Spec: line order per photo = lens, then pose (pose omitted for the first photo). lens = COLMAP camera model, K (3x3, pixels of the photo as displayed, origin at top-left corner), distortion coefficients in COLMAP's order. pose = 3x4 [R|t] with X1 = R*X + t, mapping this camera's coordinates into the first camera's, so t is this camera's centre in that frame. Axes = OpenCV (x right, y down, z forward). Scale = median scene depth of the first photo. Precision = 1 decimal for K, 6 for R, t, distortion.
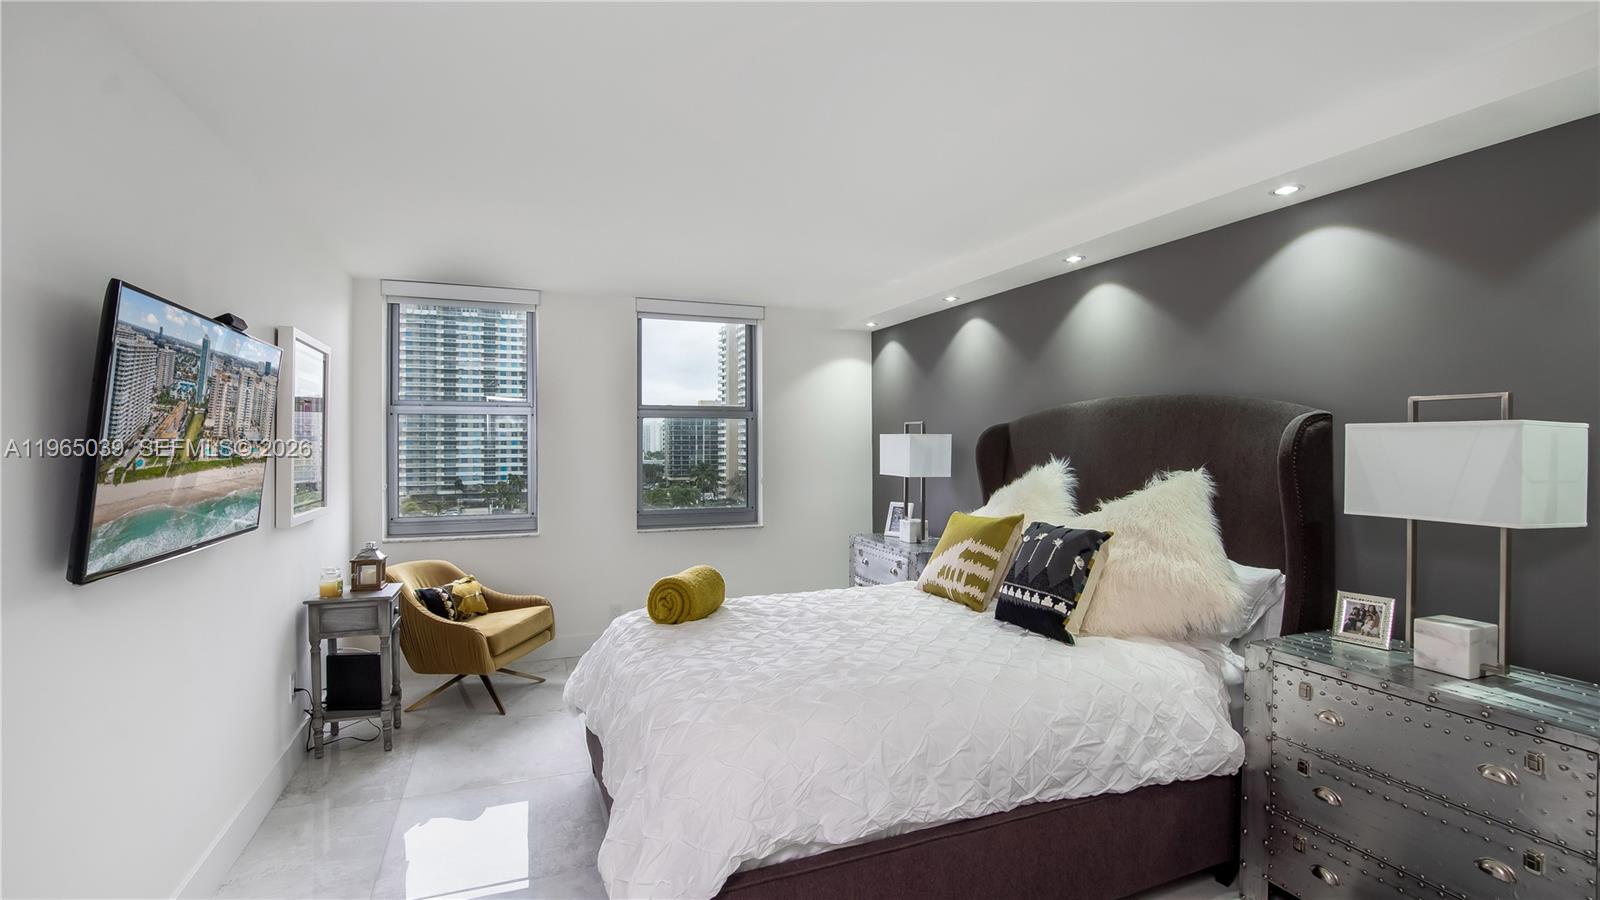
lens RADIAL K [[723.2, 0, 798.4], [0, 723.2, 438.0], [0, 0, 1]] dist [-0.025602, 0.000648]
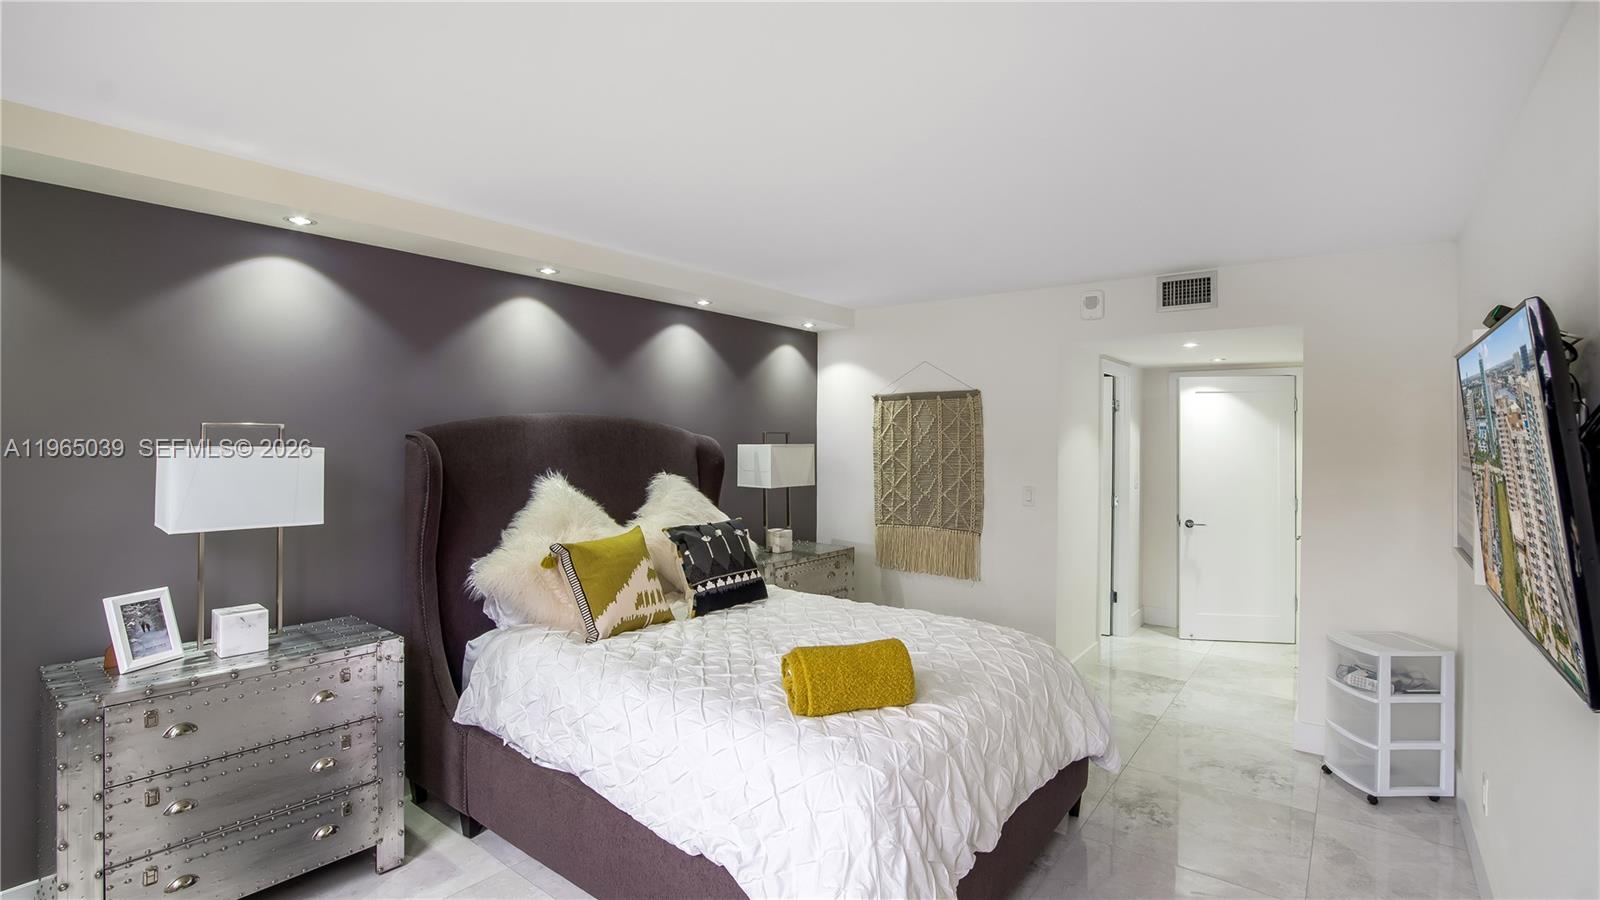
lens RADIAL K [[723.2, 0, 798.4], [0, 723.2, 438.0], [0, 0, 1]] dist [-0.025602, 0.000648]
pose [[-0.504272, 0.011436, 0.863469, -0.689373], [-0.001561, 0.999899, -0.014155, -0.007286], [-0.863544, -0.008486, -0.504203, 1.287147]]
